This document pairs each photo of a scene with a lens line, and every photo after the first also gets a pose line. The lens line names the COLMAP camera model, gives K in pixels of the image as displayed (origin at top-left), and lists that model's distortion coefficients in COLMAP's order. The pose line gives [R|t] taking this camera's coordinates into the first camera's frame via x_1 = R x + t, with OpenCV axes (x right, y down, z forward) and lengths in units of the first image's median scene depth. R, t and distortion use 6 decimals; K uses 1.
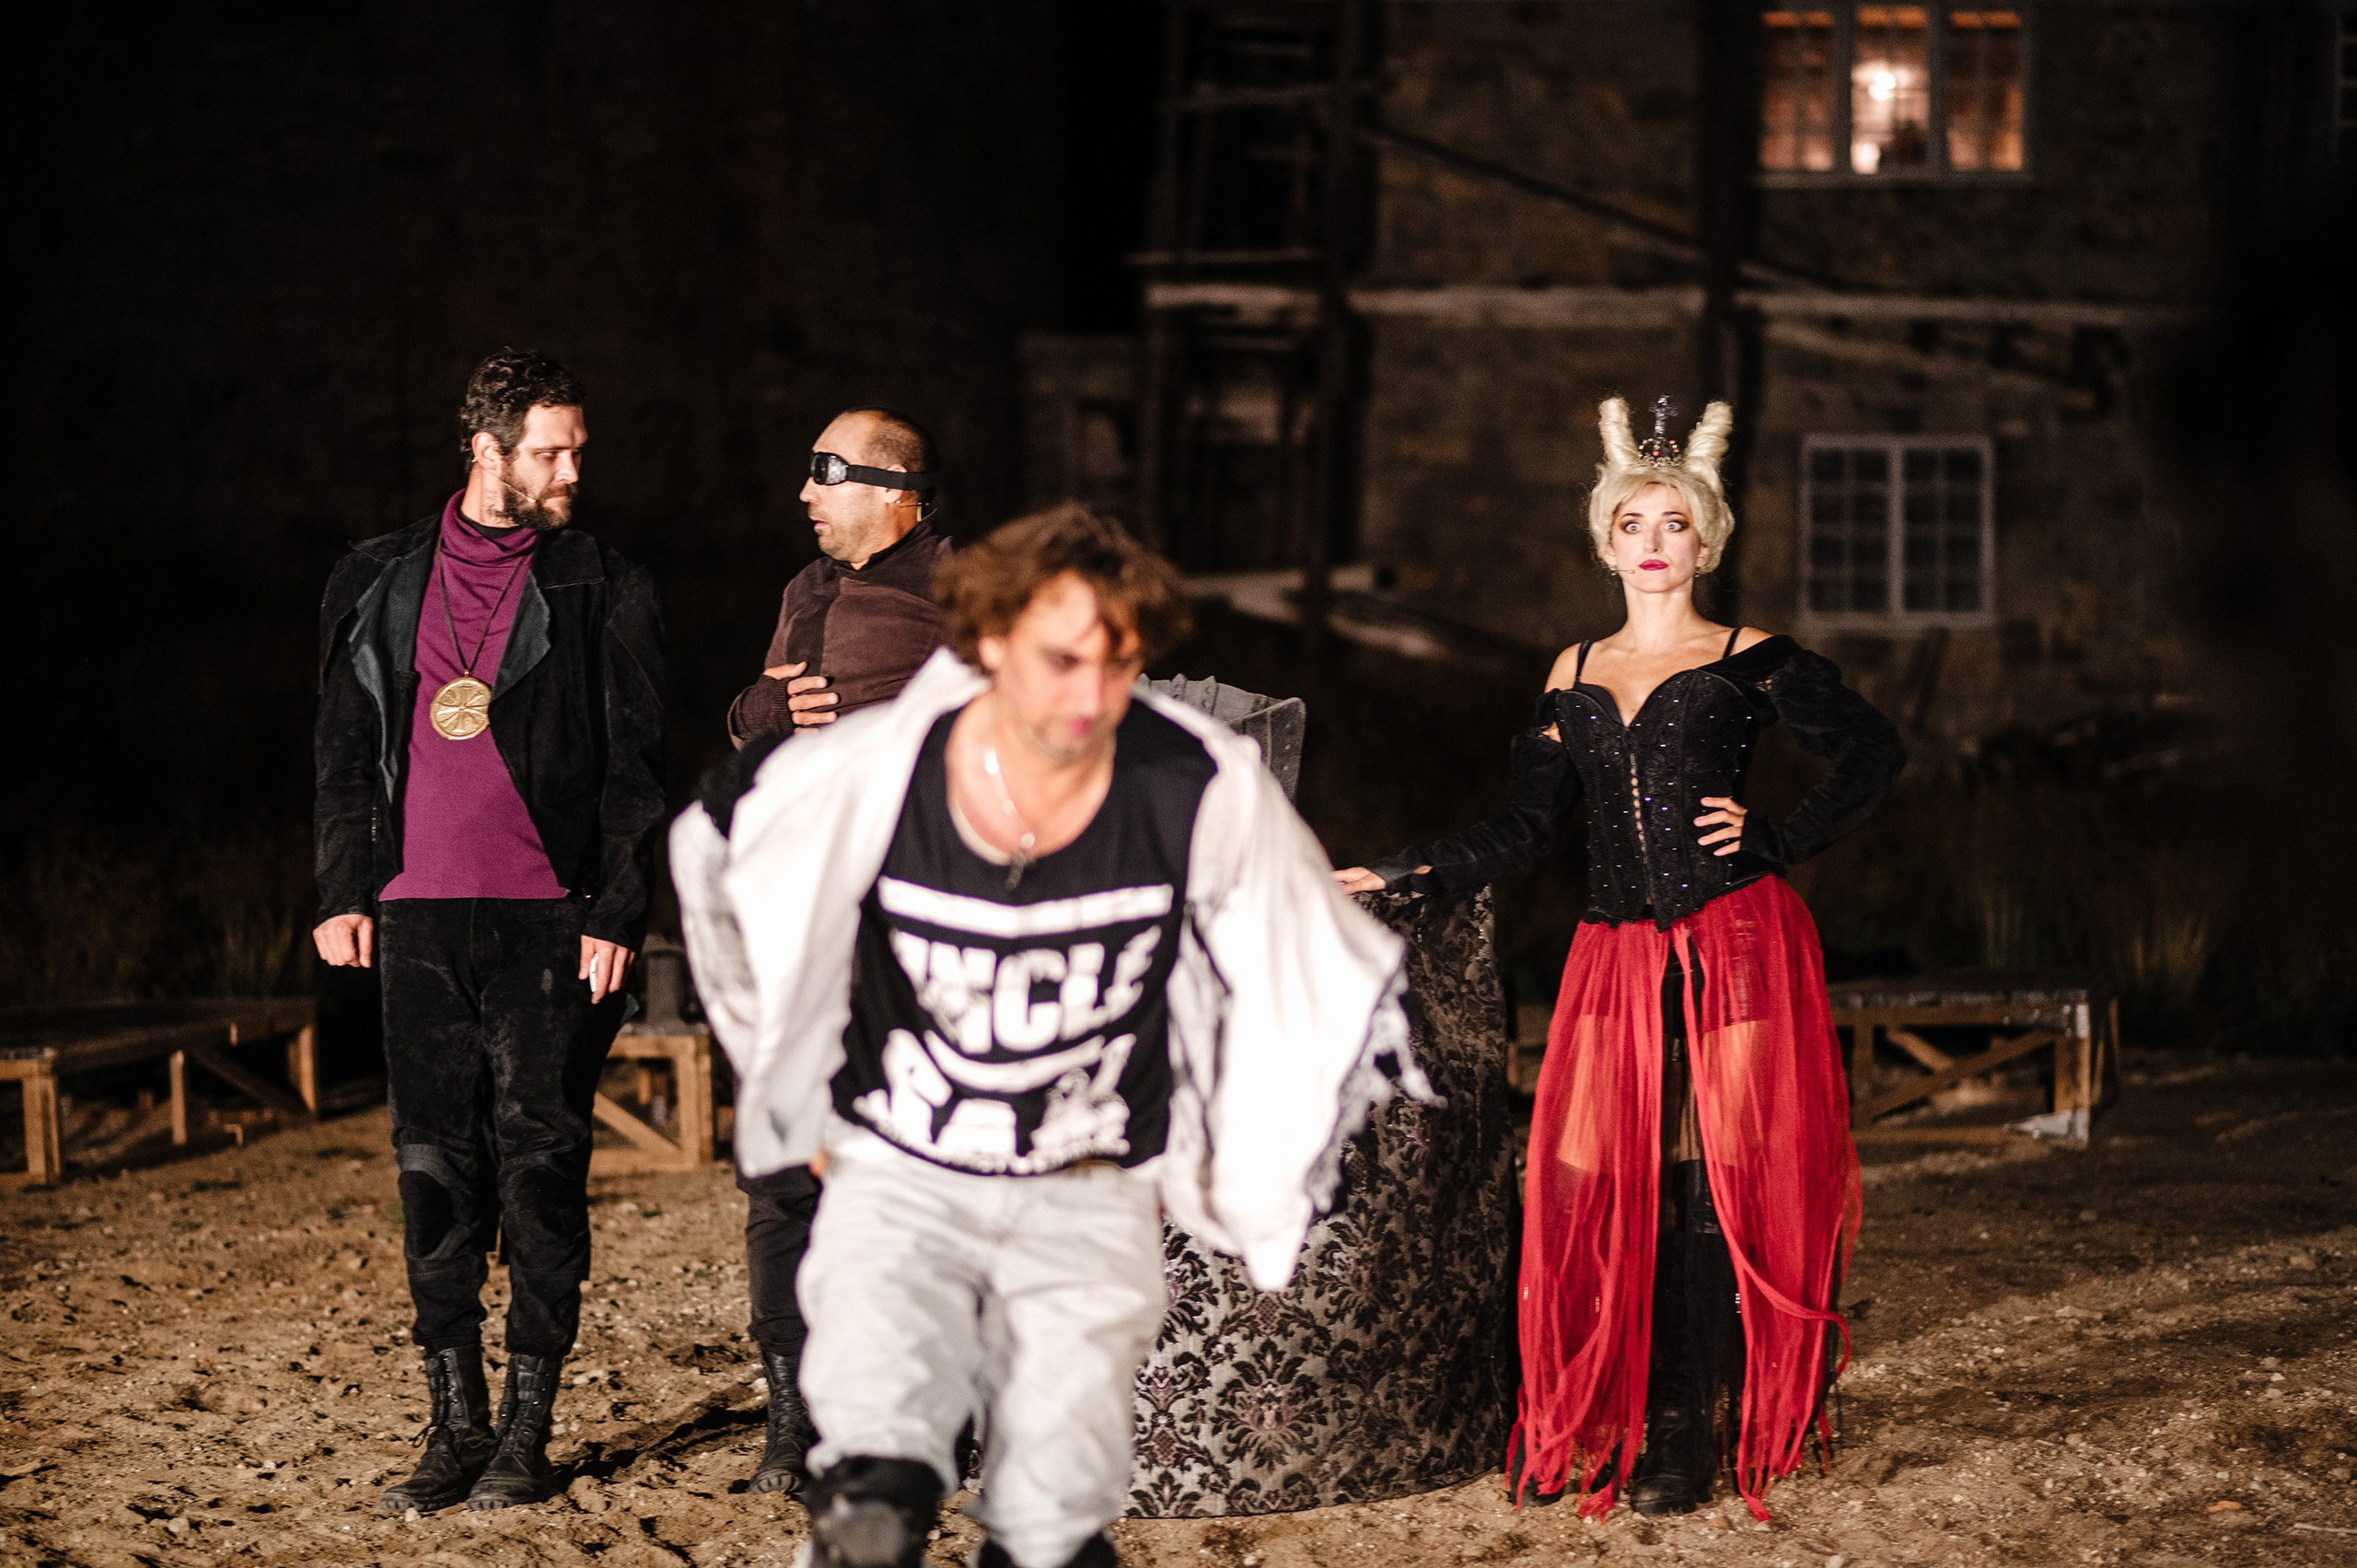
lens RADIAL K [[5580.2, 0, 1178.2], [0, 5580.2, 741.9], [0, 0, 1]] dist [-0.023816, 1.868765]
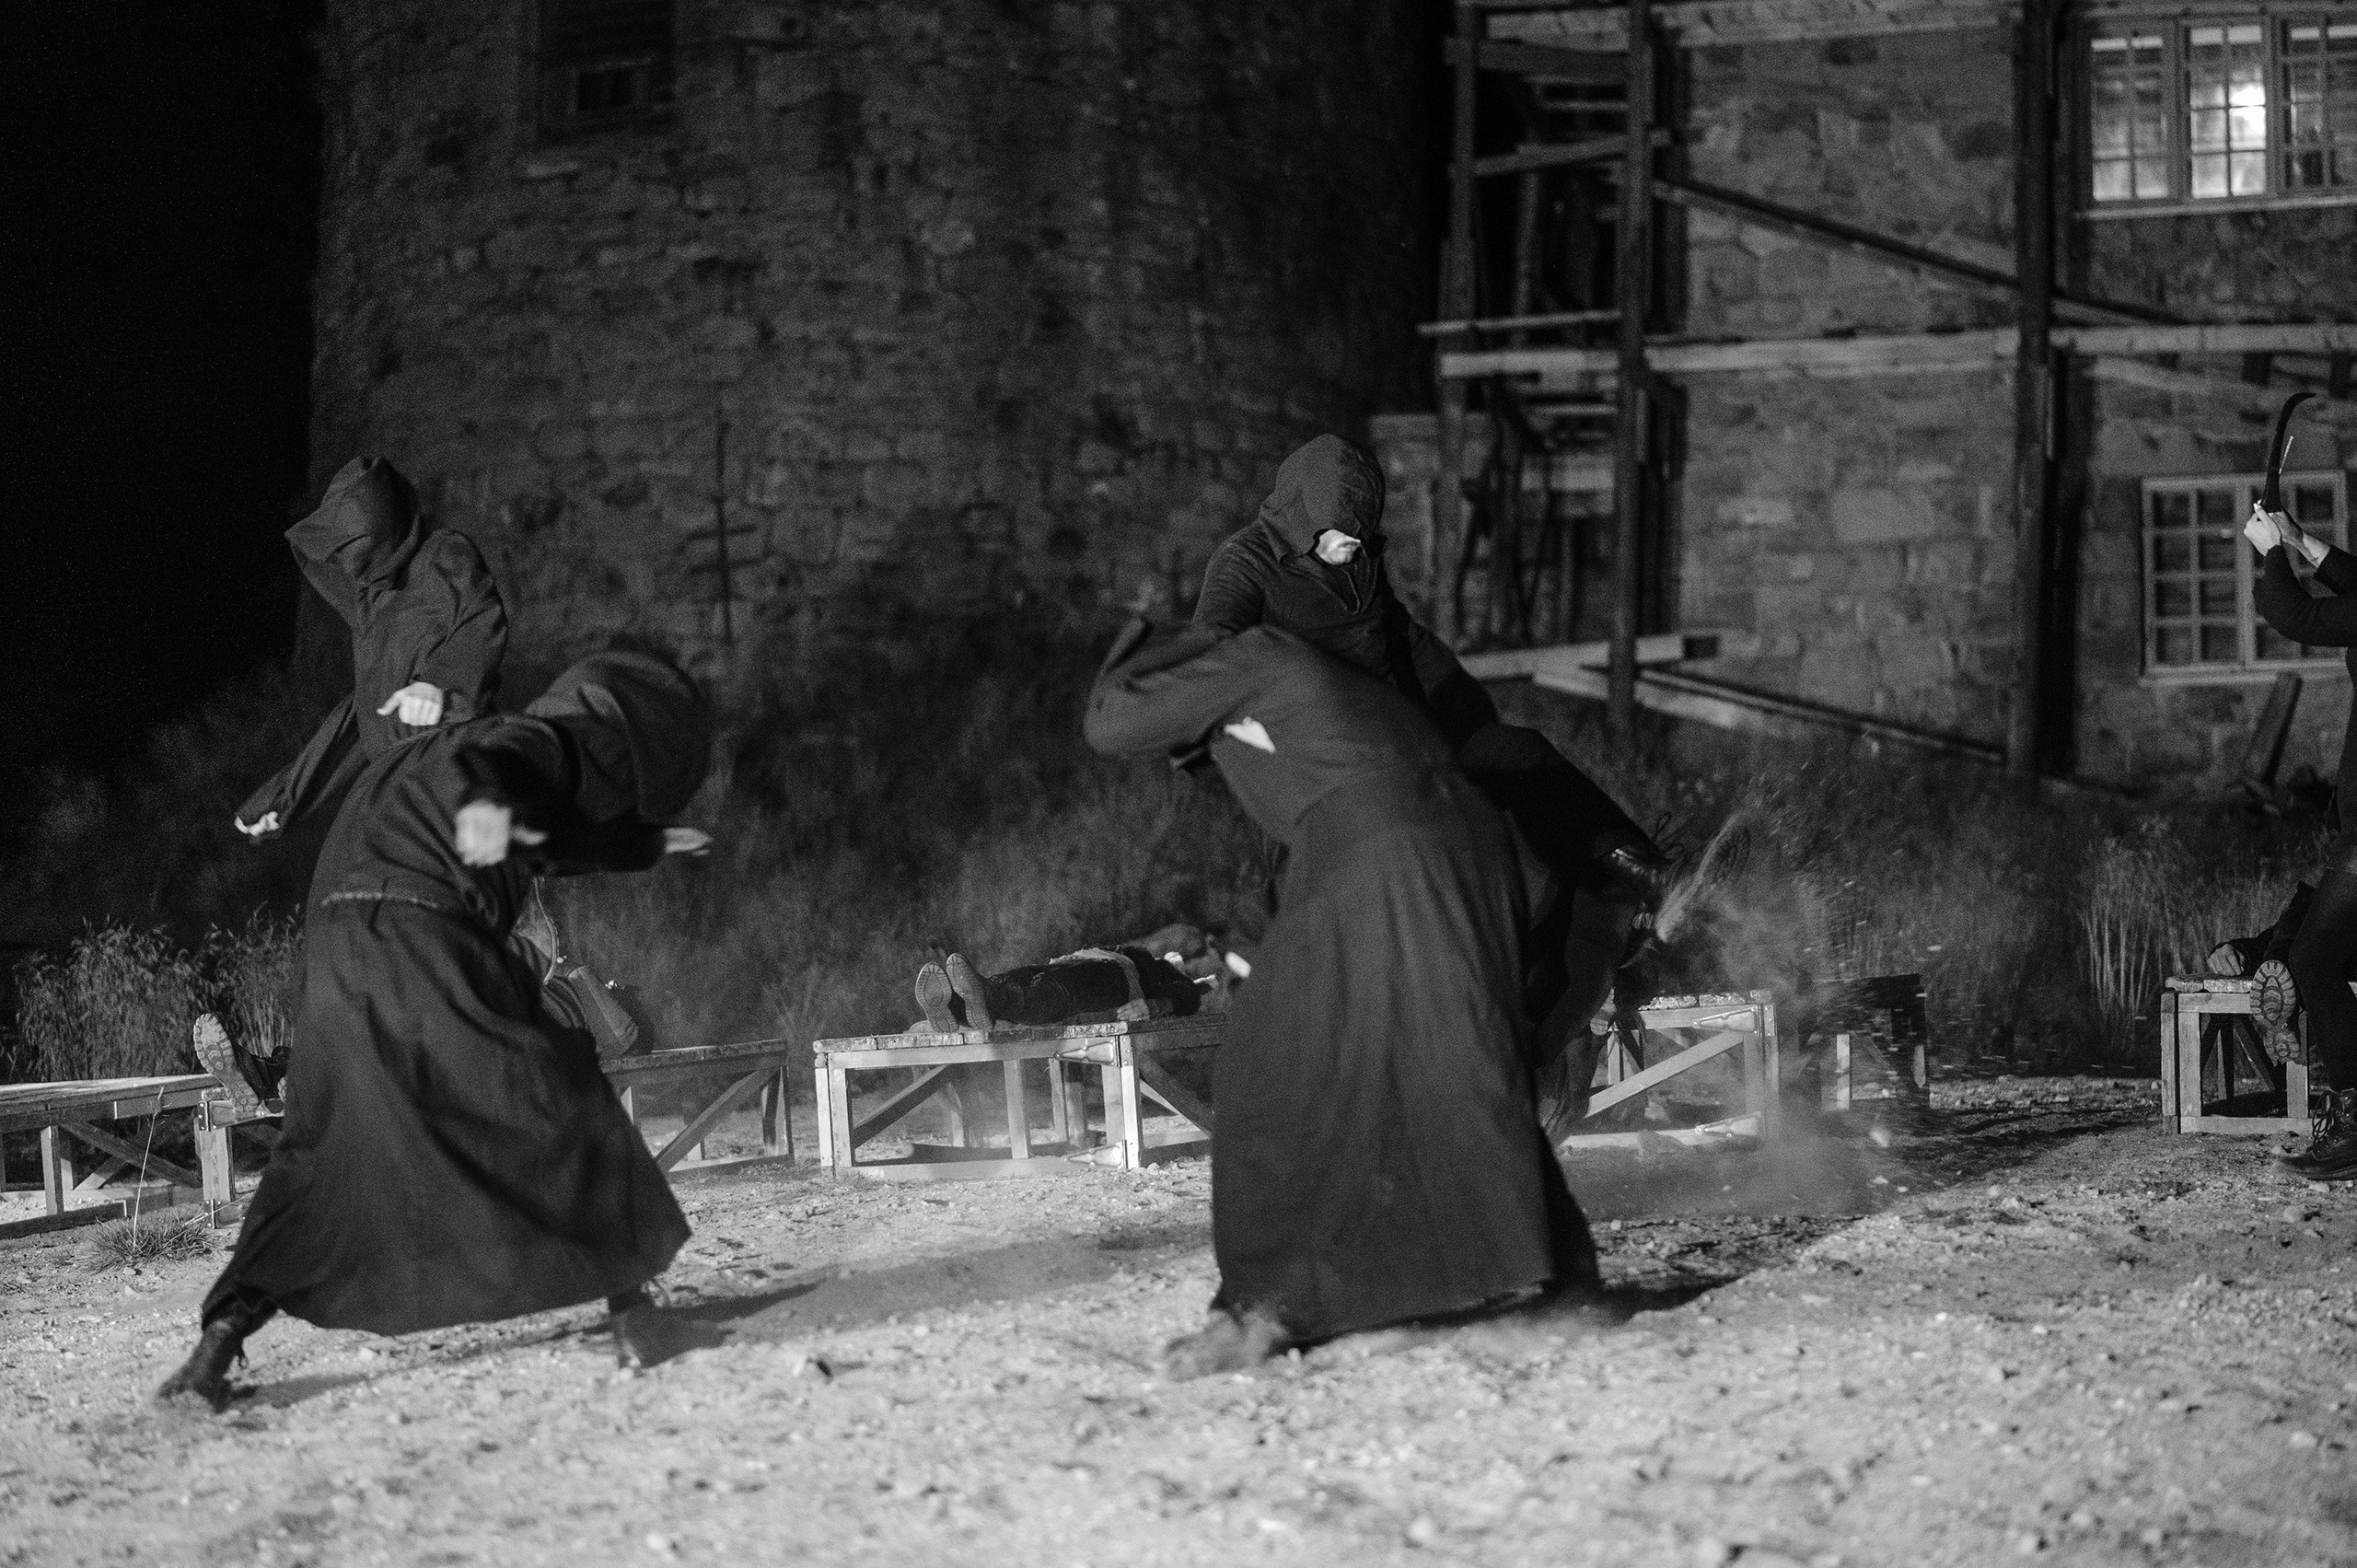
lens RADIAL K [[5952.2, 0, 1178.5], [0, 5952.2, 784.0], [0, 0, 1]] dist [0.042224, 0.793310]
pose [[0.991524, -0.040372, -0.123491, 0.158429], [0.038532, 0.999108, -0.017254, 0.018168], [0.124077, 0.012349, 0.992196, -0.064860]]
